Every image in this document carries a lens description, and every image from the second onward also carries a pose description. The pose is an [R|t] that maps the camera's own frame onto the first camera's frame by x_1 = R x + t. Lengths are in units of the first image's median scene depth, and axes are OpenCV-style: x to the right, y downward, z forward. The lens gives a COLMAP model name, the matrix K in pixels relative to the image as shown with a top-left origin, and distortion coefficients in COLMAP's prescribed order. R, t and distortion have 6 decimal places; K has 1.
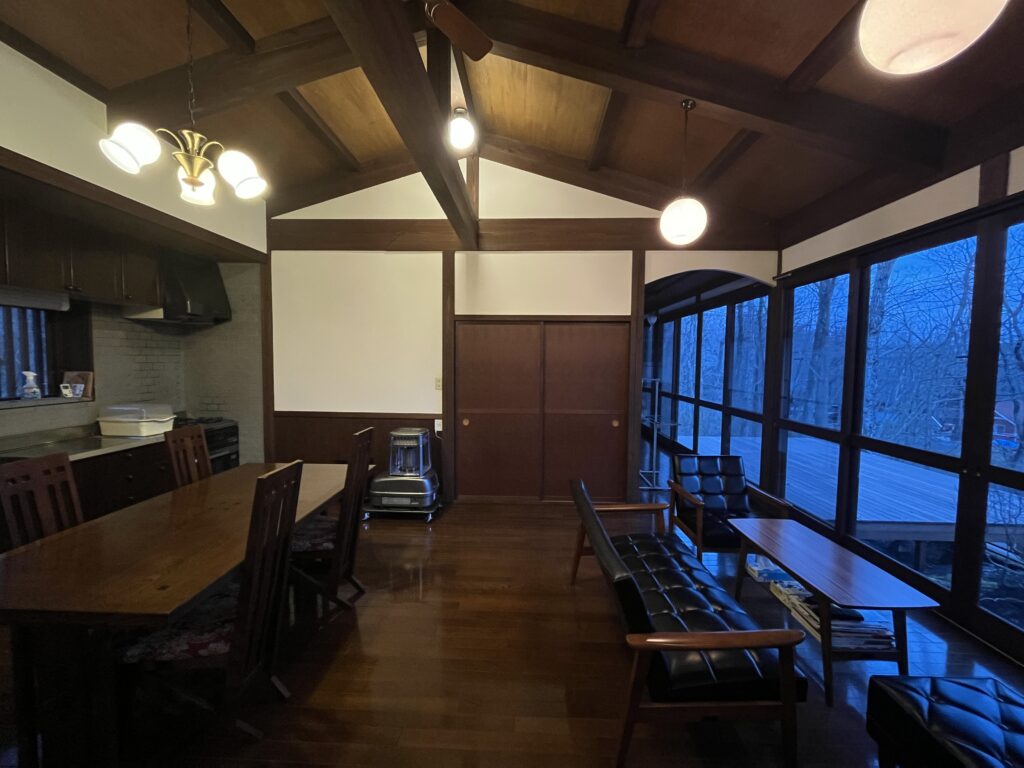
lens RADIAL K [[419.6, 0, 514.8], [0, 419.6, 381.4], [0, 0, 1]] dist [-0.000719, -0.000155]
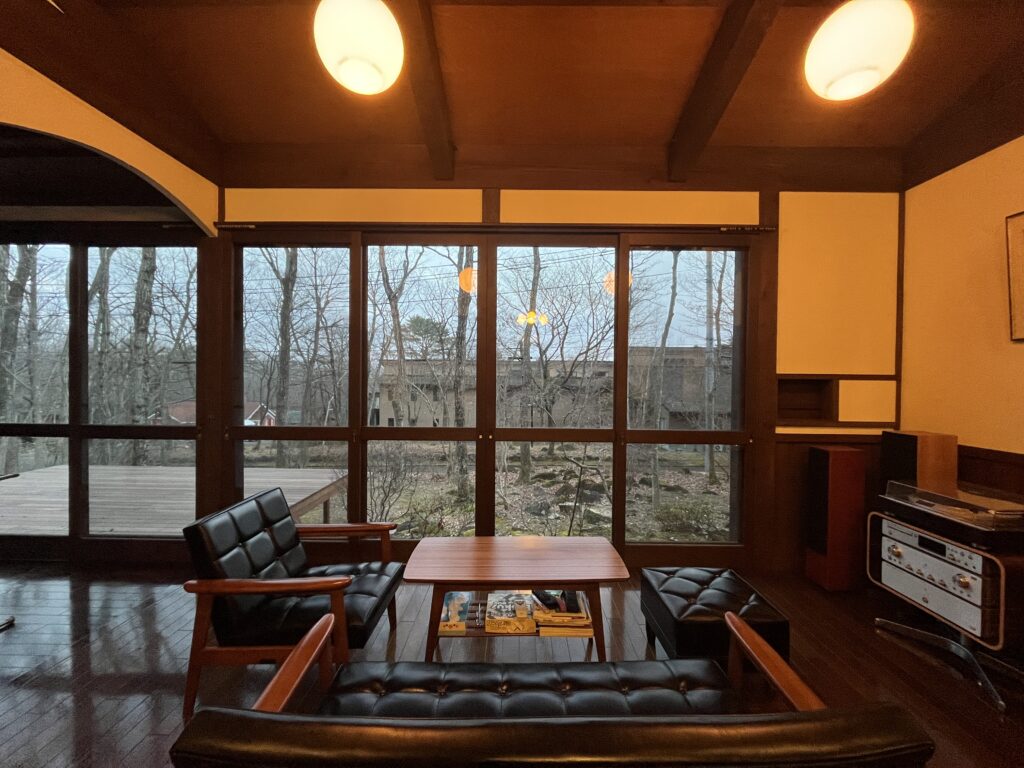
lens RADIAL K [[419.6, 0, 514.8], [0, 419.6, 381.4], [0, 0, 1]] dist [-0.000719, -0.000155]
pose [[-0.039422, -0.025082, 0.998908, -0.090745], [0.050295, 0.998368, 0.027054, 0.014785], [-0.997956, 0.051306, -0.038096, 0.568370]]
